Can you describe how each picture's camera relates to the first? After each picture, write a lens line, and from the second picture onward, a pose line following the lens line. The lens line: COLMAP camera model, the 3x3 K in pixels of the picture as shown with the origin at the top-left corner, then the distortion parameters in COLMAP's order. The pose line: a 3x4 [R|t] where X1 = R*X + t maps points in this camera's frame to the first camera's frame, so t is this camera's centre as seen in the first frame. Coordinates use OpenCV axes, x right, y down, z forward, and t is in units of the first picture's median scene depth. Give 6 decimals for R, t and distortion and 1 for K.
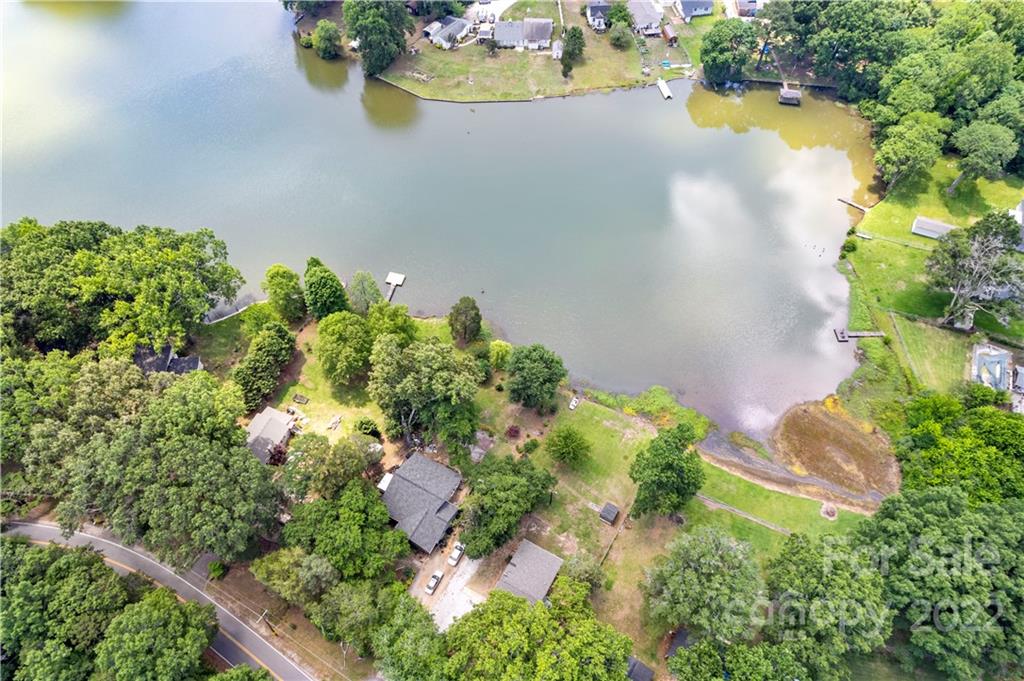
lens RADIAL K [[668.2, 0, 522.8], [0, 668.2, 345.0], [0, 0, 1]] dist [-0.066163, 0.064747]
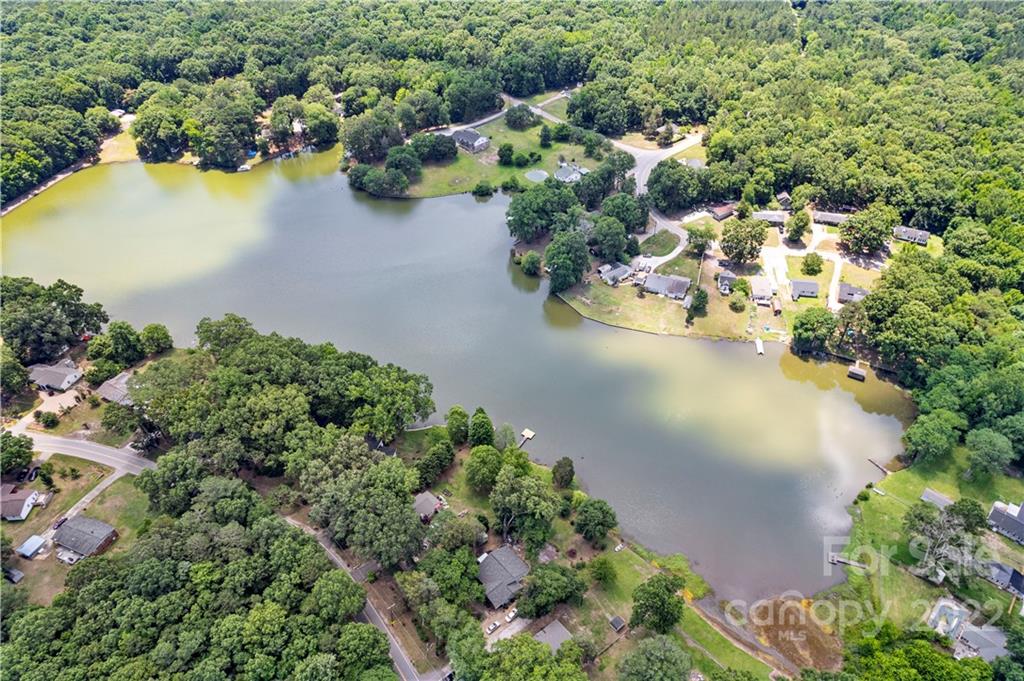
lens RADIAL K [[668.2, 0, 520.6], [0, 668.2, 338.8], [0, 0, 1]] dist [-0.066163, 0.064747]
pose [[0.941249, 0.217305, -0.258512, 0.161202], [-0.275996, 0.936106, -0.218020, 0.038407], [0.194618, 0.276559, 0.941084, -0.568753]]
